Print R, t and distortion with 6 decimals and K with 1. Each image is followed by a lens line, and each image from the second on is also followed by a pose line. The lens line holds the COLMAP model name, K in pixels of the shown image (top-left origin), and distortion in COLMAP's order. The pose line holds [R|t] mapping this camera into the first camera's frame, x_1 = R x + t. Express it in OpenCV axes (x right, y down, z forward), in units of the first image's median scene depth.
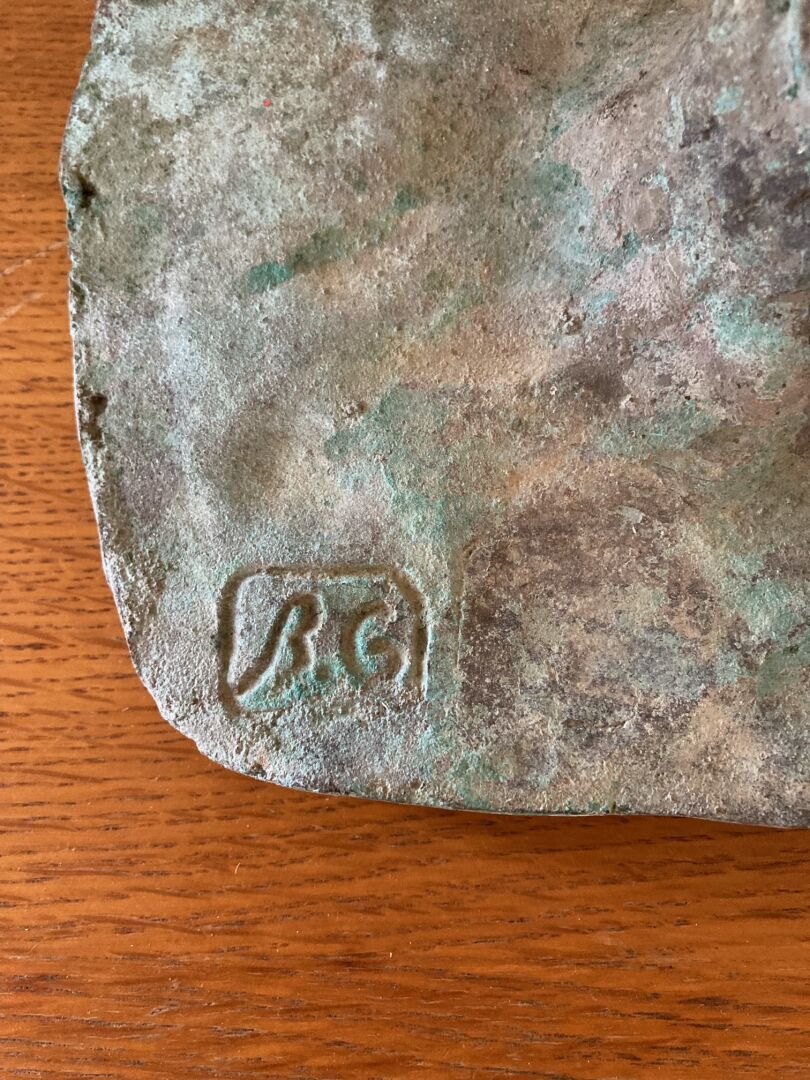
lens RADIAL K [[903.8, 0, 405.0], [0, 903.8, 540.0], [0, 0, 1]] dist [-0.028923, 0.001716]
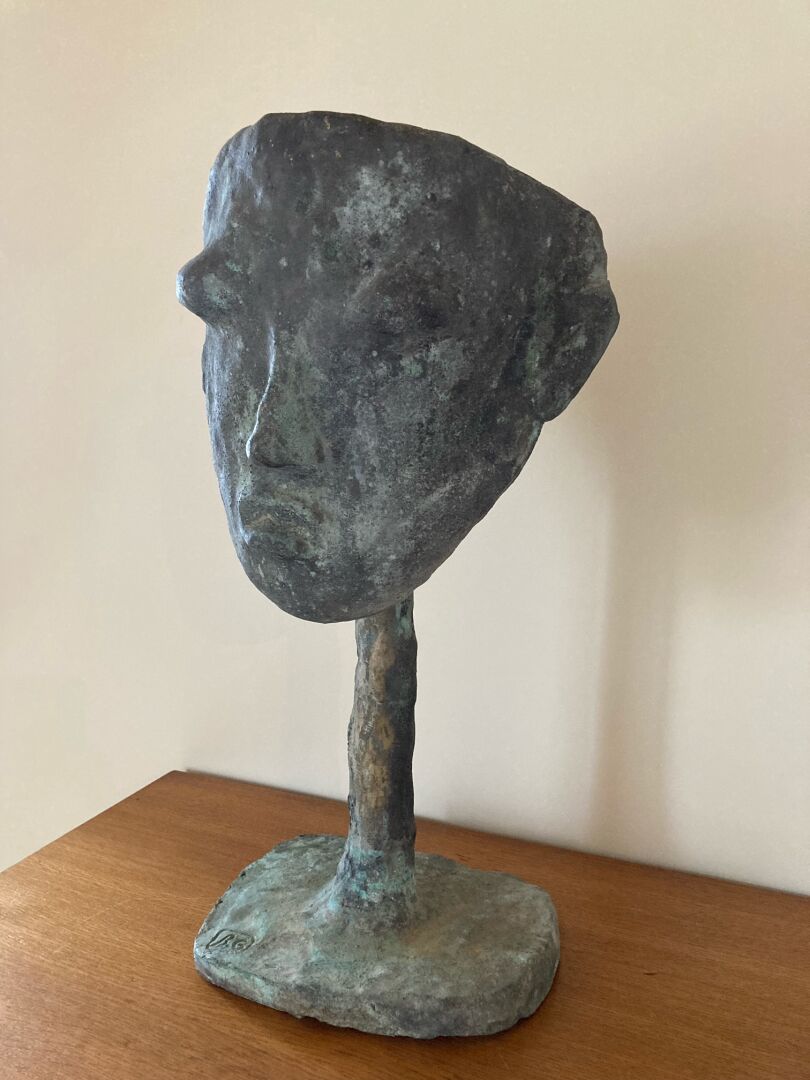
lens RADIAL K [[904.0, 0, 399.8], [0, 904.0, 548.4], [0, 0, 1]] dist [0.002973, 0.005130]
pose [[0.907534, 0.053013, -0.416620, 2.508838], [-0.404216, 0.379486, -0.832226, 2.847365], [0.113983, 0.923677, 0.365825, -2.461379]]
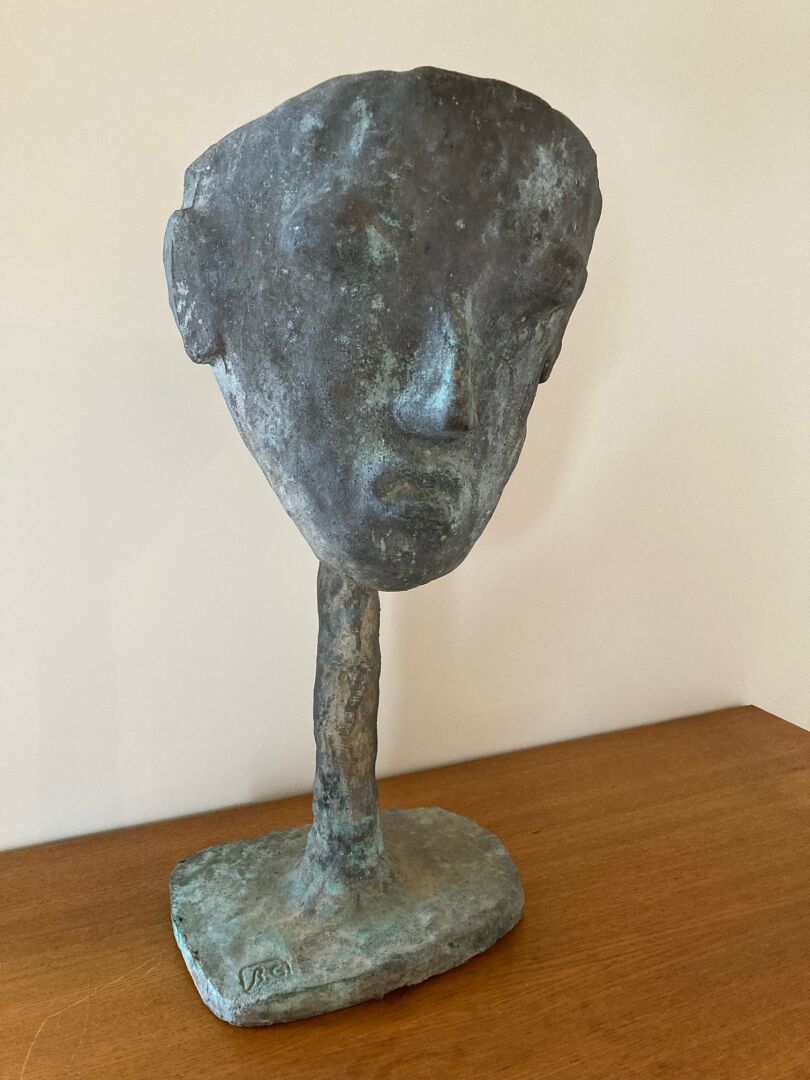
lens RADIAL K [[886.7, 0, 405.0], [0, 886.7, 540.0], [0, 0, 1]] dist [-0.018100, -0.006185]
pose [[0.921219, -0.096532, 0.376878, -0.833134], [0.382698, 0.399112, -0.833218, 2.928724], [-0.069984, 0.911806, 0.404613, -2.505982]]
